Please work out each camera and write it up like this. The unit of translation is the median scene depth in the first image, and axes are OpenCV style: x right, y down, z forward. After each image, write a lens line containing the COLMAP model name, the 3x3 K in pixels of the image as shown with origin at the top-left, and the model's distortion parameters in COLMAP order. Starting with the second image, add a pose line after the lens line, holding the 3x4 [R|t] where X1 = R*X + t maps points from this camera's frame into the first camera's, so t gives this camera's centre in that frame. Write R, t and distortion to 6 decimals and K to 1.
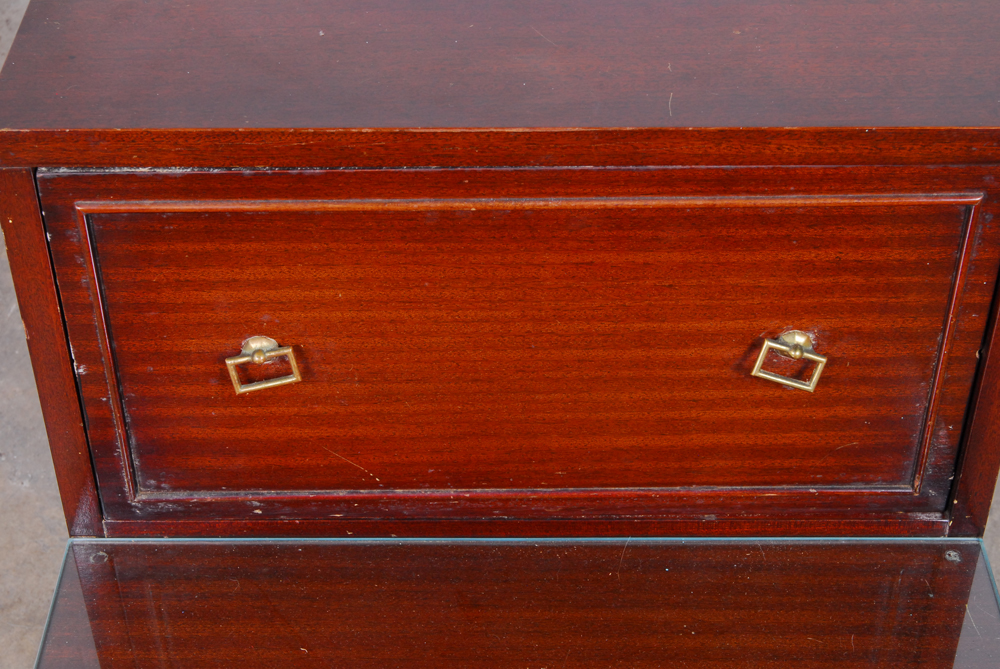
lens RADIAL K [[1802.6, 0, 500.0], [0, 1802.6, 334.5], [0, 0, 1]] dist [-0.131931, 1.024808]
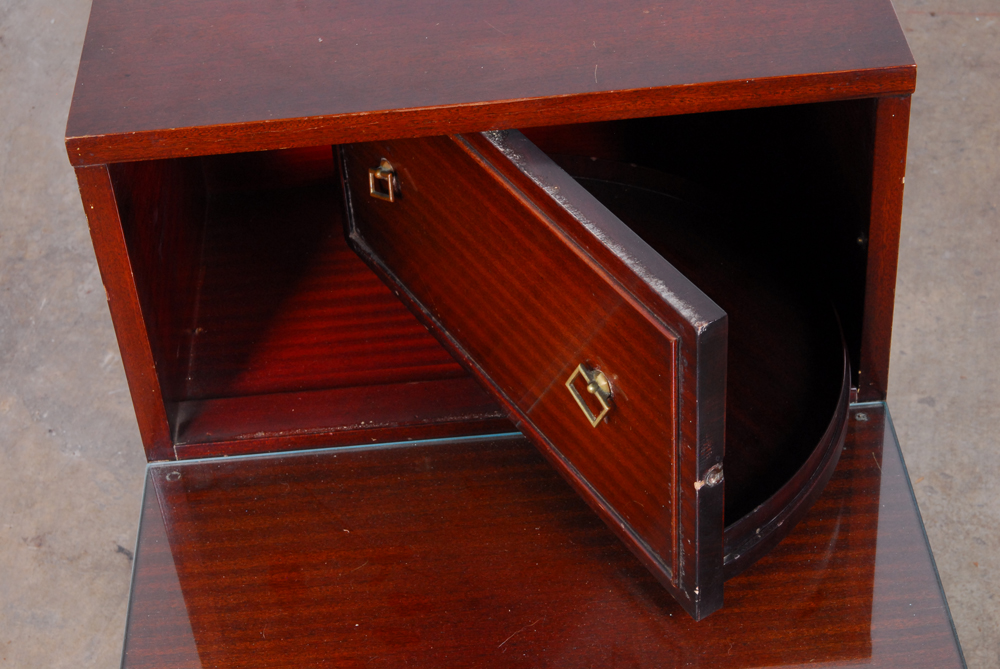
lens RADIAL K [[1925.4, 0, 500.0], [0, 1925.4, 334.5], [0, 0, 1]] dist [-0.038475, 0.263383]
pose [[0.996536, -0.083120, -0.002809, 0.013086], [0.083142, 0.996497, 0.009044, 0.036317], [0.002048, -0.009246, 0.999955, -0.345901]]
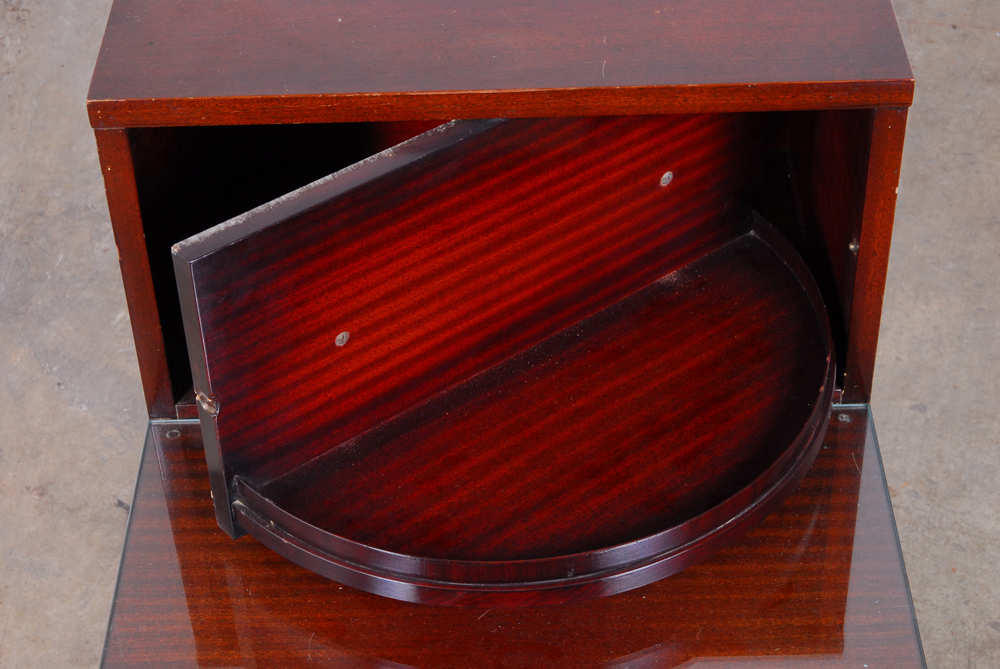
lens RADIAL K [[1925.4, 0, 500.0], [0, 1925.4, 334.5], [0, 0, 1]] dist [-0.038475, 0.263383]
pose [[0.999689, -0.021862, -0.011992, 0.027825], [0.022069, 0.999605, 0.017413, 0.037612], [0.011607, -0.017672, 0.999776, -0.386074]]
